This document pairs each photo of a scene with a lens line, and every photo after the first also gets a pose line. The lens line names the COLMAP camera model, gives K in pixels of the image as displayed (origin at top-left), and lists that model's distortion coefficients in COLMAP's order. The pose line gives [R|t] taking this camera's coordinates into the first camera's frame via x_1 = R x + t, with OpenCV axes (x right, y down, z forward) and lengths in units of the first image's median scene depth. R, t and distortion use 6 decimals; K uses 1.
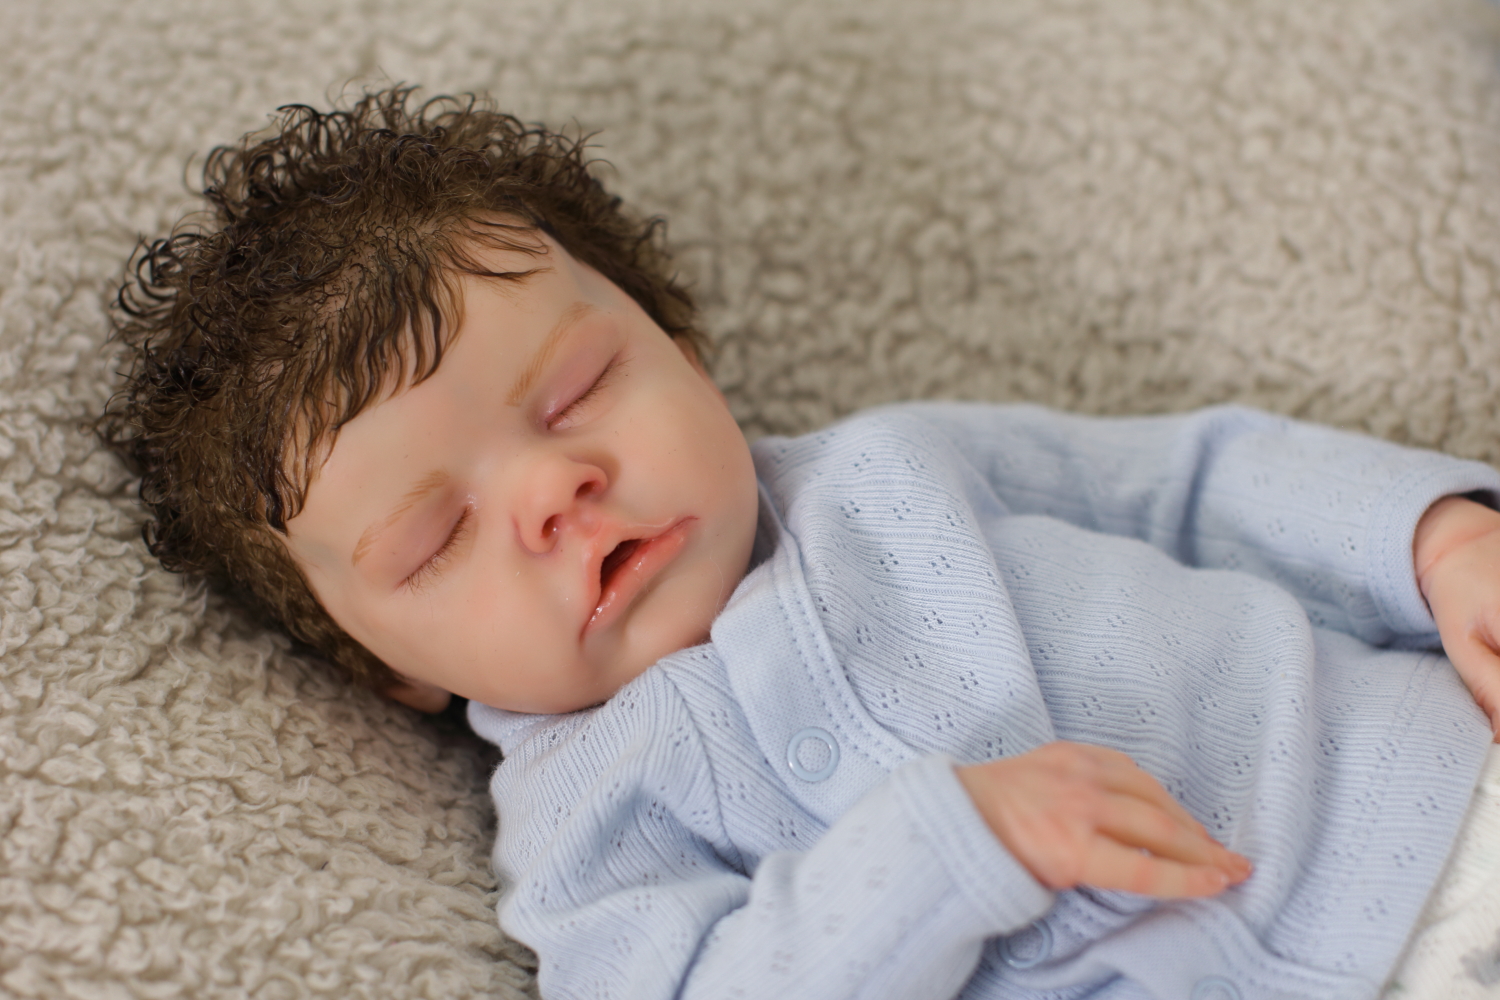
lens RADIAL K [[3398.8, 0, 750.0], [0, 3398.8, 500.0], [0, 0, 1]] dist [-0.152268, -0.122783]
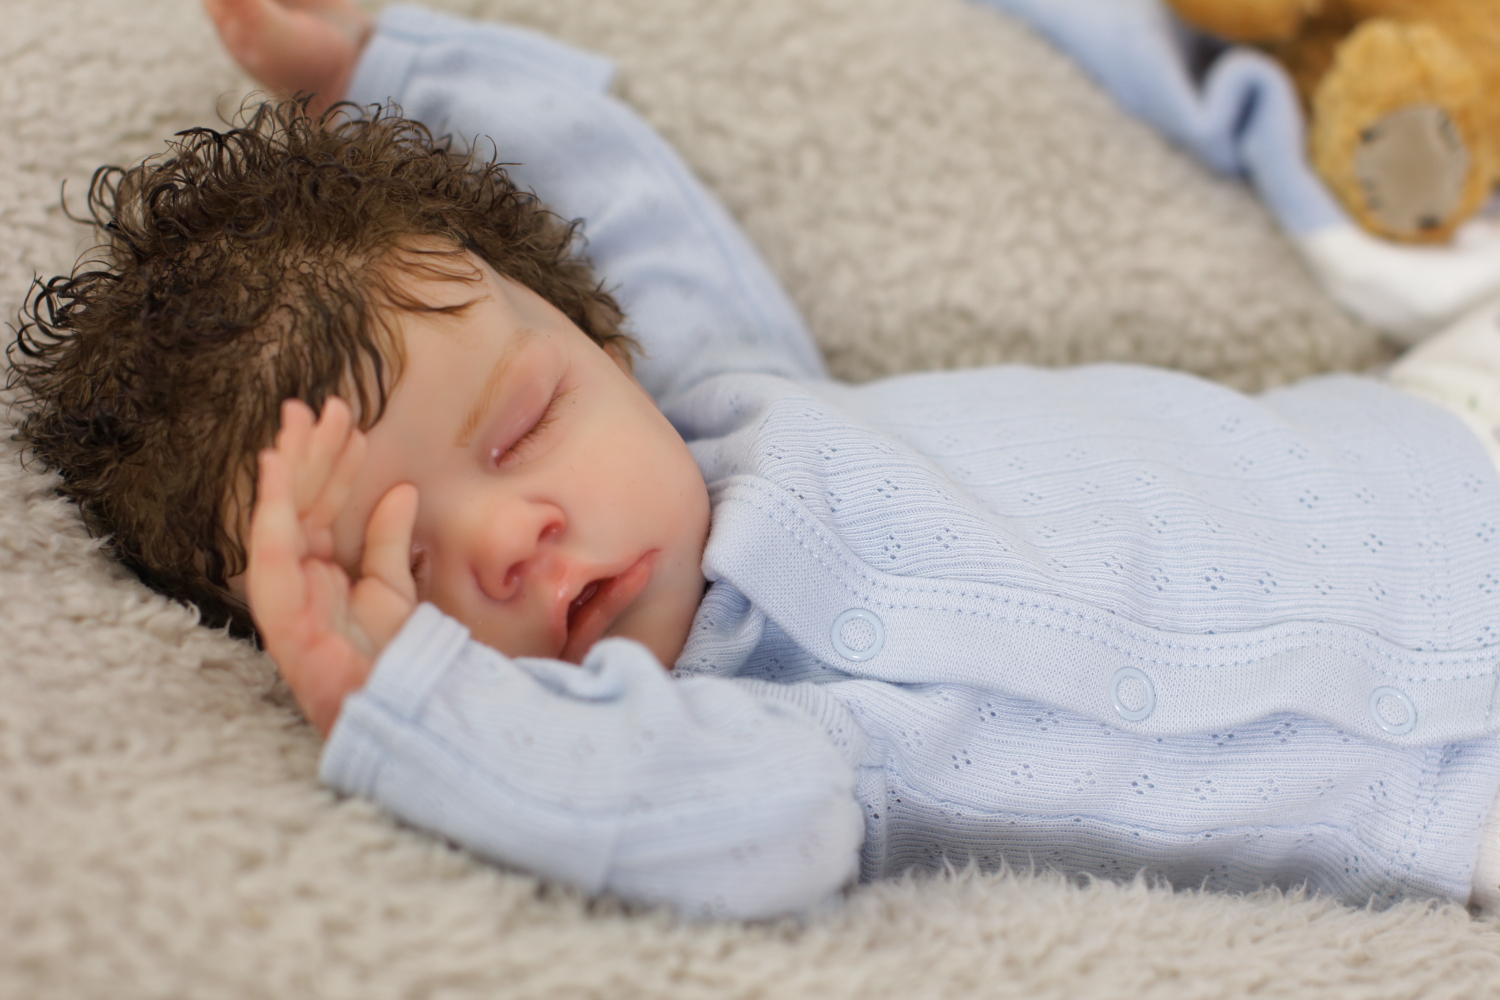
lens RADIAL K [[3398.8, 0, 750.0], [0, 3398.8, 500.0], [0, 0, 1]] dist [-0.152268, -0.122783]
pose [[0.993427, -0.063225, 0.095421, -0.081126], [0.055935, 0.995443, 0.077227, -0.081692], [-0.099869, -0.071382, 0.992437, 0.043515]]
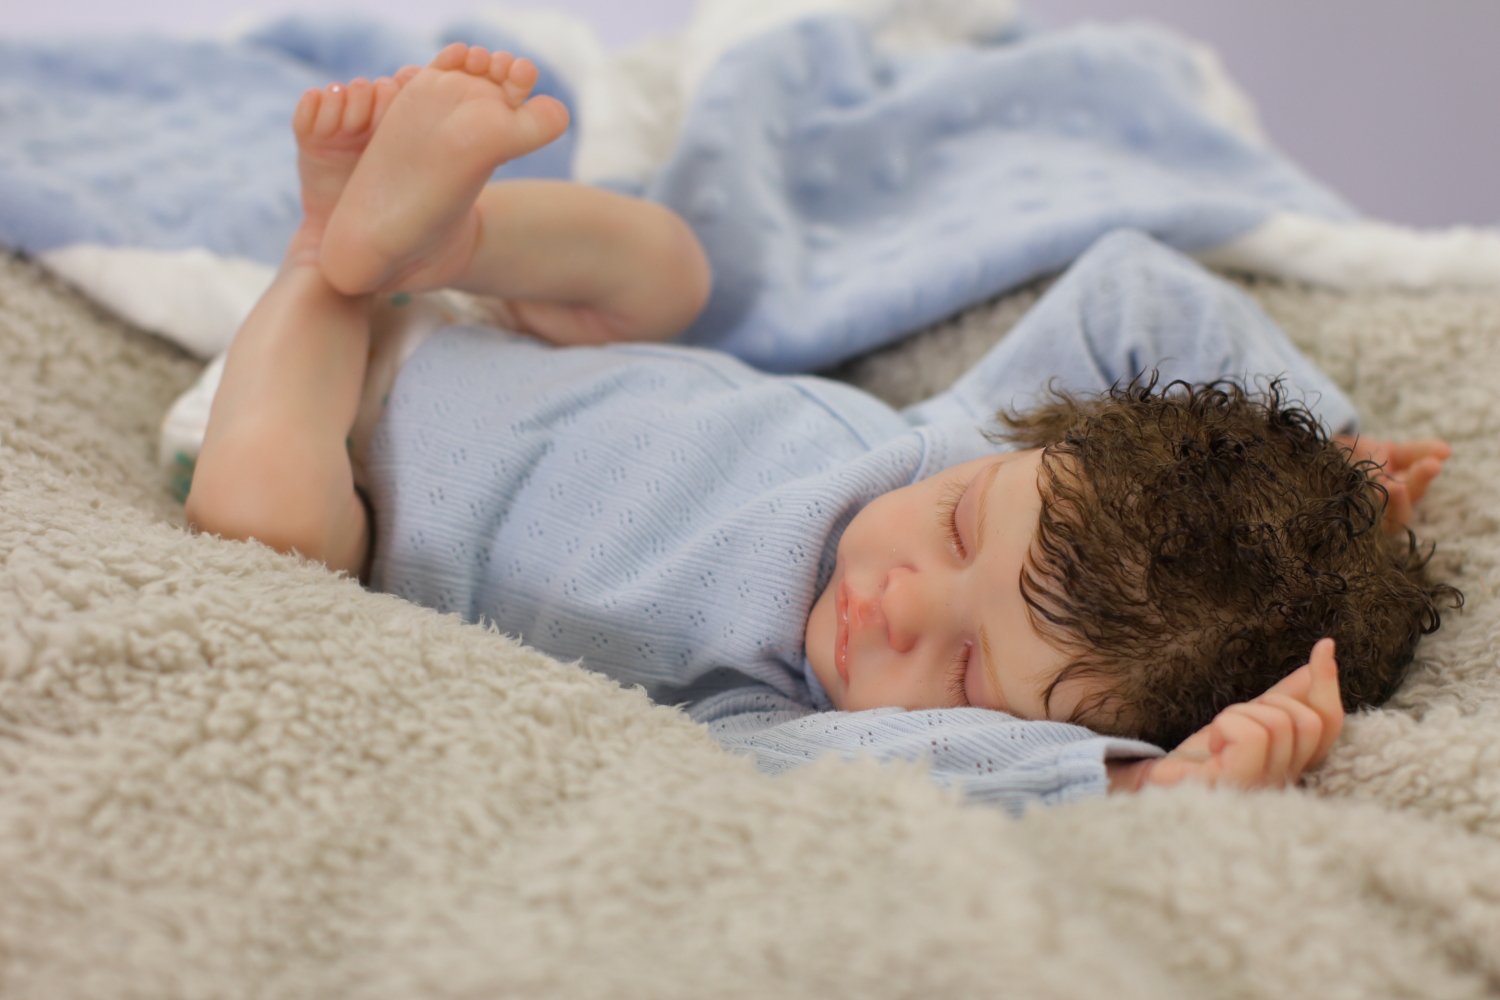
lens RADIAL K [[3398.8, 0, 750.0], [0, 3398.8, 500.0], [0, 0, 1]] dist [-0.152268, -0.122783]
pose [[-0.615849, 0.769604, 0.168643, -0.259695], [-0.523869, -0.559877, 0.641949, -0.741365], [0.588466, 0.306997, 0.747971, 0.022178]]
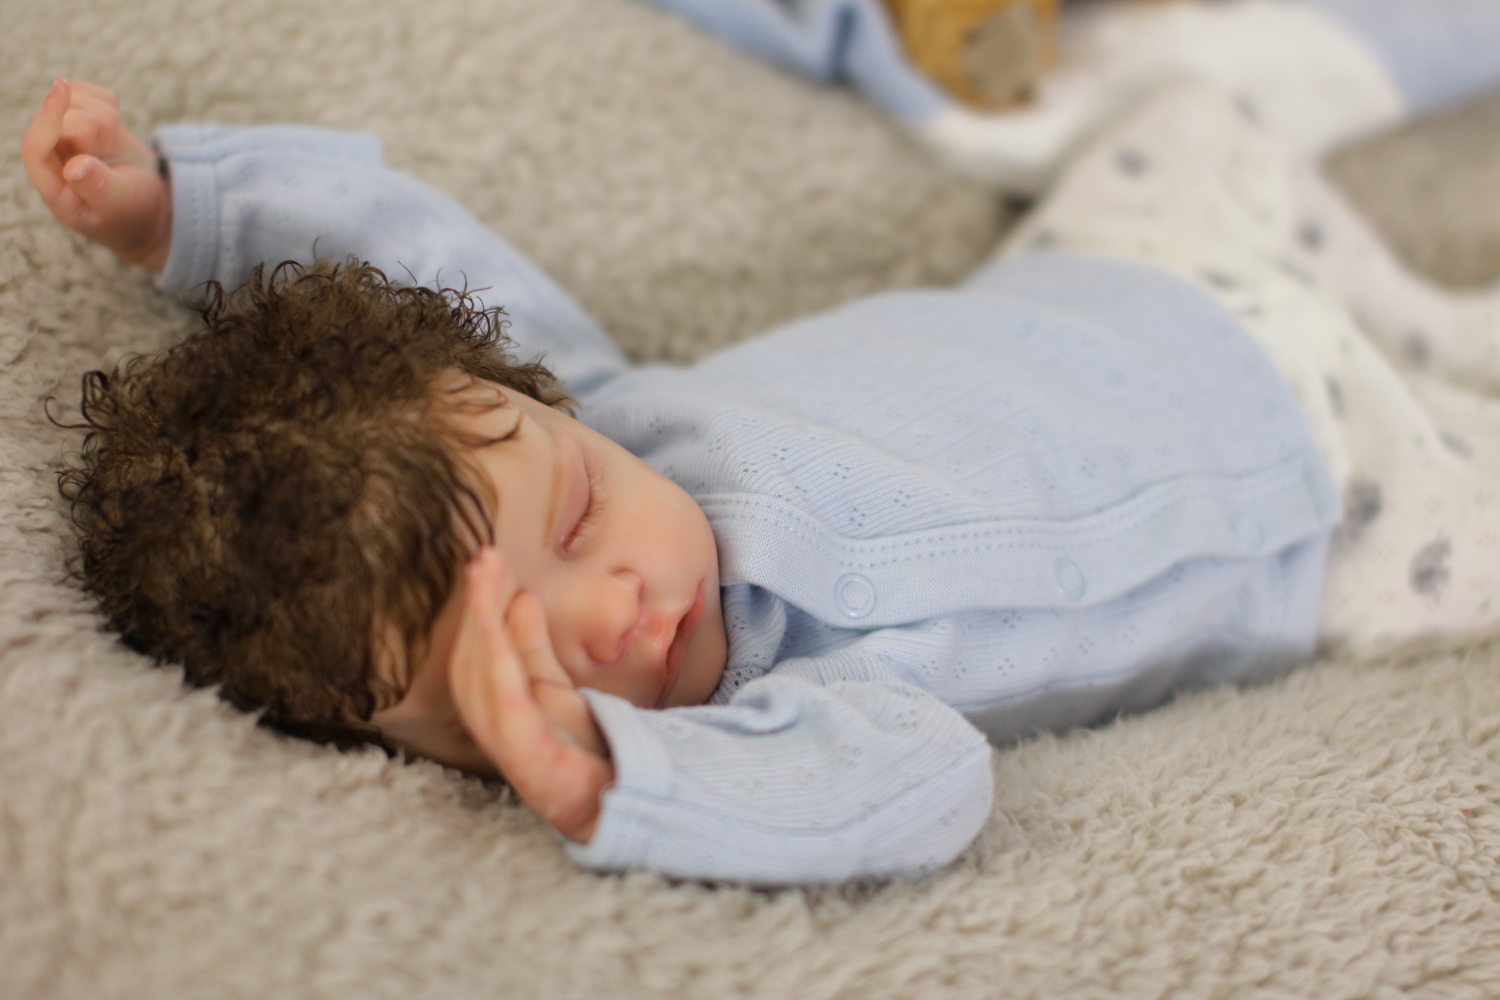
lens RADIAL K [[3398.8, 0, 750.0], [0, 3398.8, 500.0], [0, 0, 1]] dist [-0.152268, -0.122783]
pose [[0.837465, -0.345306, 0.423576, -0.477129], [0.248523, 0.930941, 0.267555, -0.320879], [-0.486712, -0.118800, 0.865446, 0.010899]]
